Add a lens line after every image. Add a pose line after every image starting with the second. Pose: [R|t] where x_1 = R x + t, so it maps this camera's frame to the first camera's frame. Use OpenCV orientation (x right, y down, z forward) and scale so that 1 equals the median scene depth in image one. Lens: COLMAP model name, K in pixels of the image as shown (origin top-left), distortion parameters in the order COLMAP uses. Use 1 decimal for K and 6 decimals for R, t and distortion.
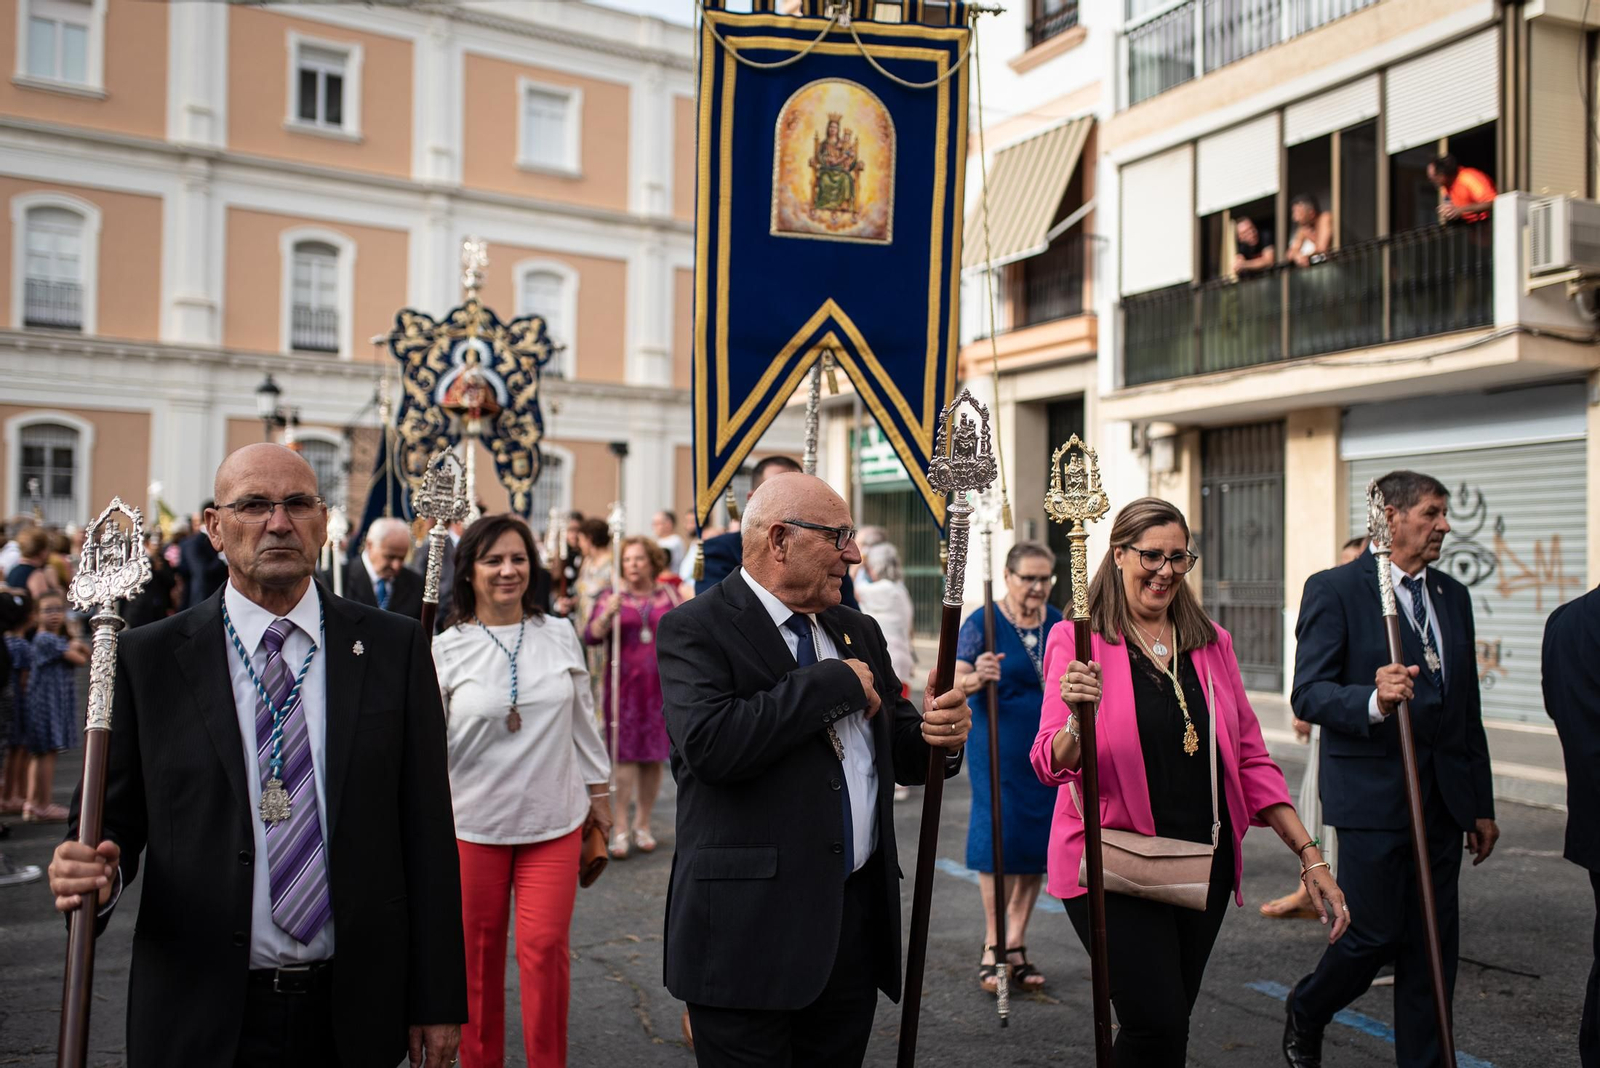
lens RADIAL K [[1494.9, 0, 800.0], [0, 1494.9, 534.0], [0, 0, 1]] dist [-0.007796, 0.014393]
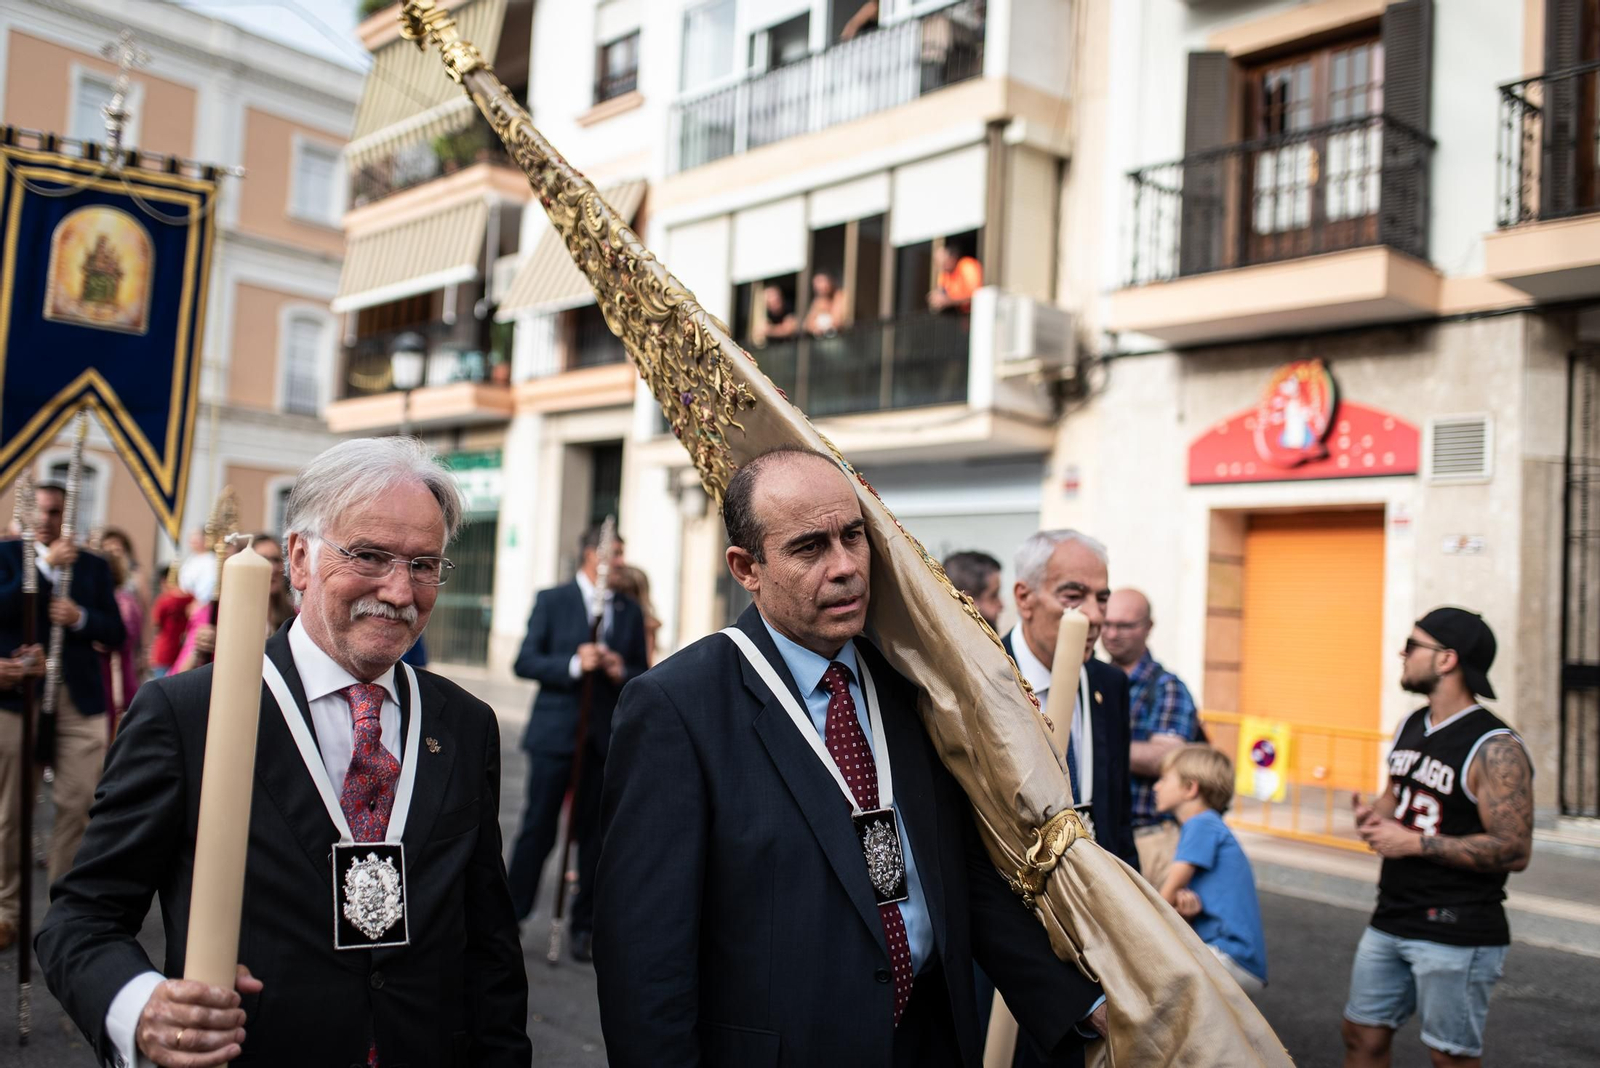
lens RADIAL K [[1494.9, 0, 800.0], [0, 1494.9, 534.0], [0, 0, 1]] dist [-0.007796, 0.014393]
pose [[0.960980, 0.052623, 0.271568, 0.029649], [-0.045892, 0.998463, -0.031080, 0.000296], [-0.272786, 0.017404, 0.961917, -0.049982]]
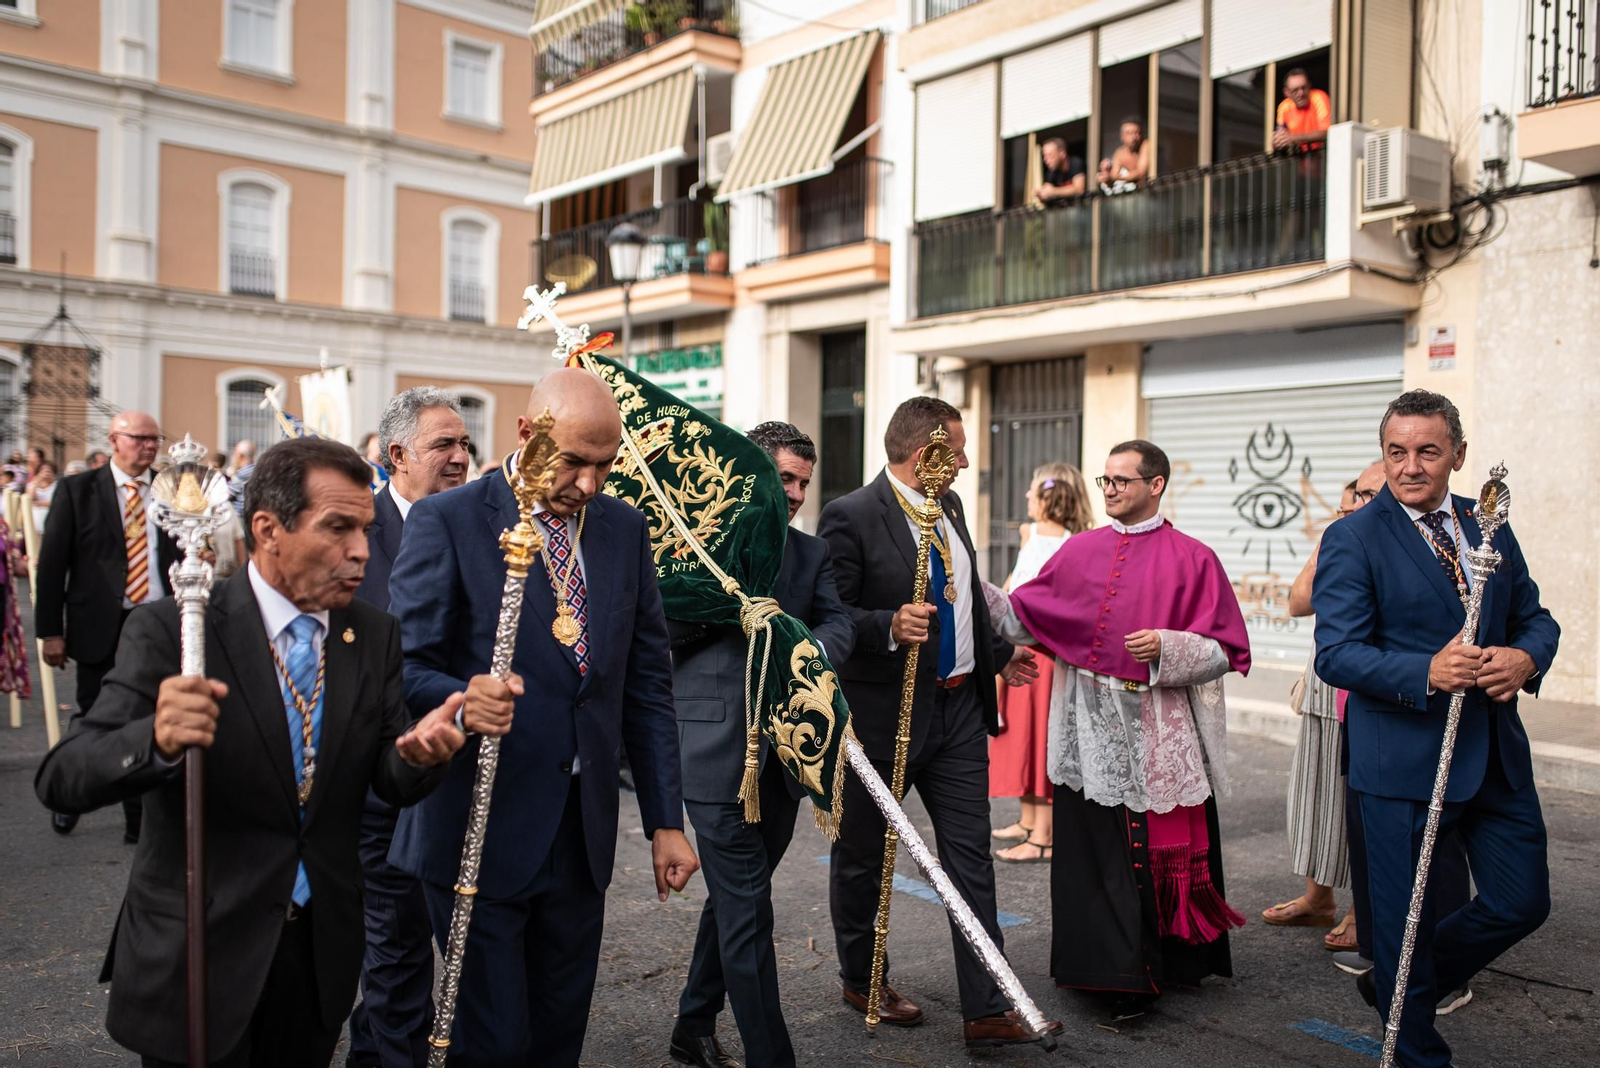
lens RADIAL K [[1494.9, 0, 800.0], [0, 1494.9, 534.0], [0, 0, 1]] dist [-0.007796, 0.014393]
pose [[0.982727, 0.003068, 0.185037, -0.037318], [-0.010899, 0.999087, 0.041318, 0.001156], [-0.184741, -0.042621, 0.981863, 0.079765]]
